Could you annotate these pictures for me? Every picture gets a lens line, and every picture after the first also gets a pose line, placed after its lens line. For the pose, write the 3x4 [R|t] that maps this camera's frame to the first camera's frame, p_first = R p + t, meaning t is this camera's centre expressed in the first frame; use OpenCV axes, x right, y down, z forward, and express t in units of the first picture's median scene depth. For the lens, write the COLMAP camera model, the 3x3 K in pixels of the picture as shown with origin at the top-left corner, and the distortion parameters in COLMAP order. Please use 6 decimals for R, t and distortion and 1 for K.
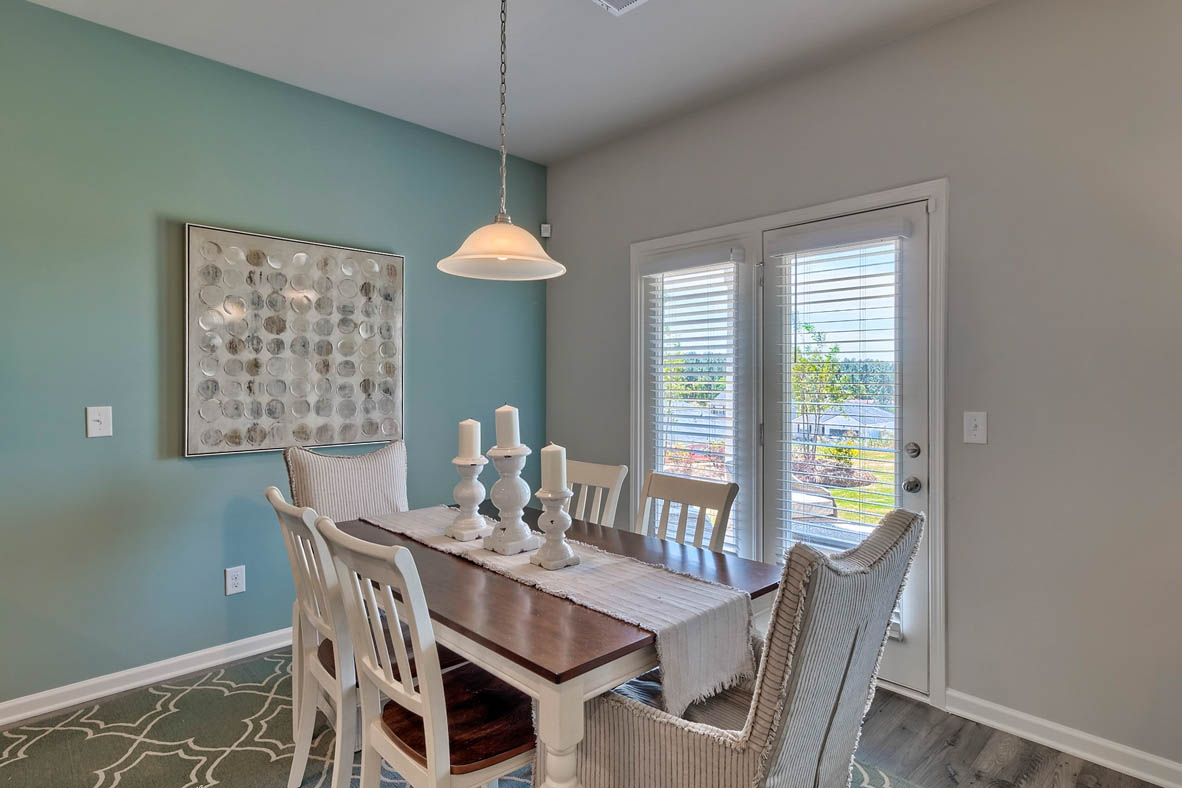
lens RADIAL K [[623.3, 0, 591.0], [0, 623.3, 394.0], [0, 0, 1]] dist [-0.001523, -0.000160]
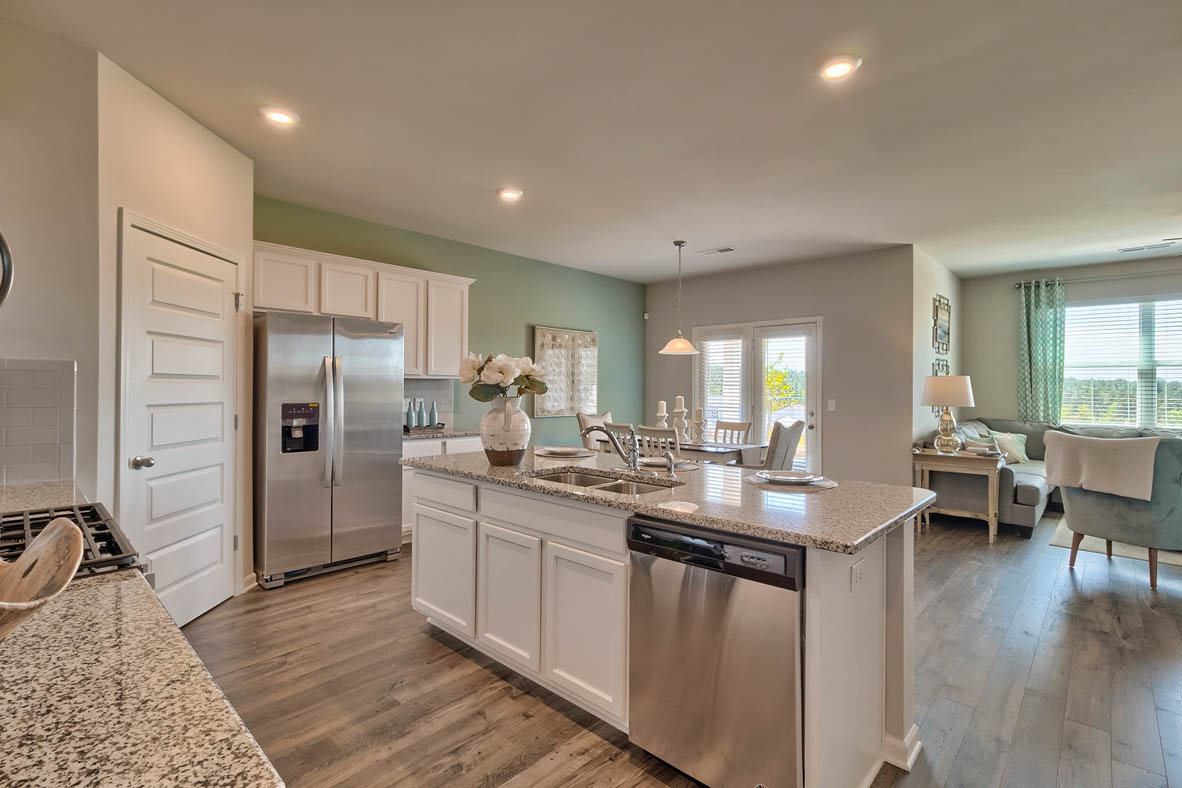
lens RADIAL K [[548.9, 0, 591.0], [0, 548.9, 394.0], [0, 0, 1]] dist [-0.000051, -0.000194]
pose [[0.999482, 0.003205, 0.032034, -0.485061], [-0.002998, 0.999974, -0.006483, 0.019807], [-0.032054, 0.006383, 0.999466, -1.273113]]
